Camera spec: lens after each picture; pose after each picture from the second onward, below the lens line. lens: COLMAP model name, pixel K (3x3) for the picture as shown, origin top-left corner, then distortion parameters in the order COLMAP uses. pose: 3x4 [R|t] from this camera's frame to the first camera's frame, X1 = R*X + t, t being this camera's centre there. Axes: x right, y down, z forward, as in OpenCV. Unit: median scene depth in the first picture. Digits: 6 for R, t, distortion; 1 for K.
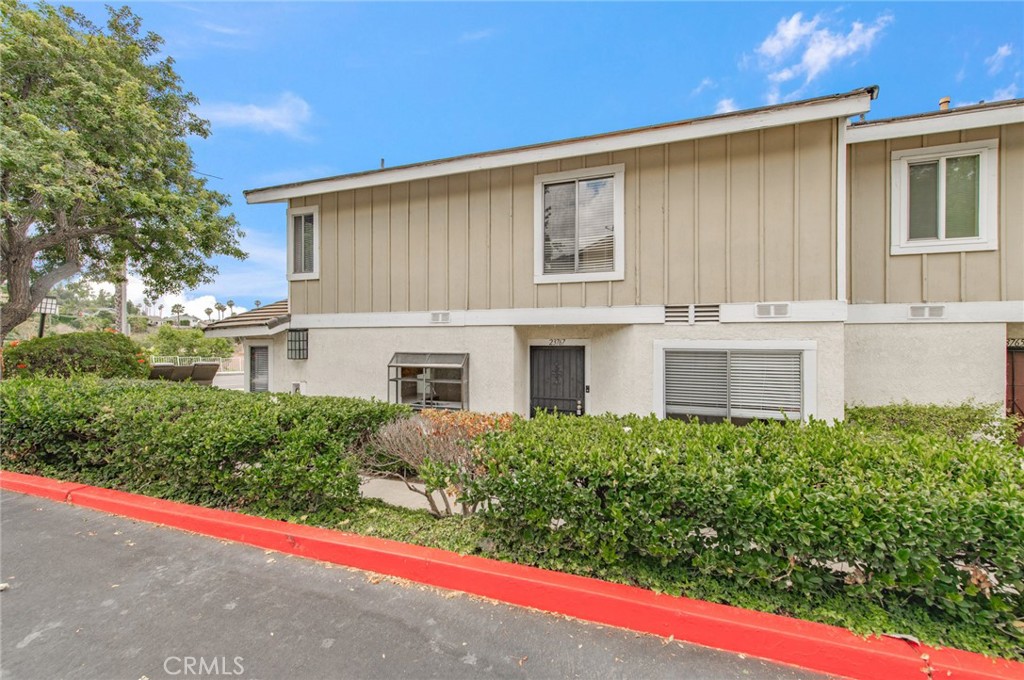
lens RADIAL K [[401.1, 0, 513.1], [0, 401.1, 337.0], [0, 0, 1]] dist [0.008914, -0.001223]
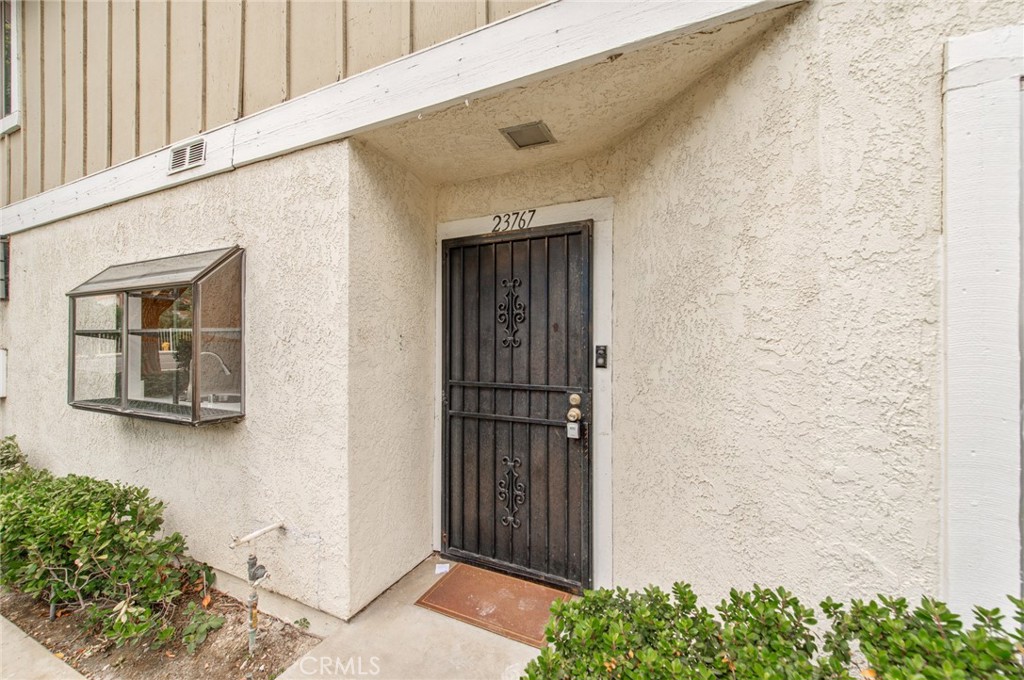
lens RADIAL K [[401.1, 0, 509.8], [0, 401.1, 343.5], [0, 0, 1]] dist [0.008914, -0.001223]
pose [[0.993443, 0.002679, -0.114300, 0.149551], [-0.002947, 0.999993, -0.002170, 0.119420], [0.114294, 0.002492, 0.993444, 0.676762]]
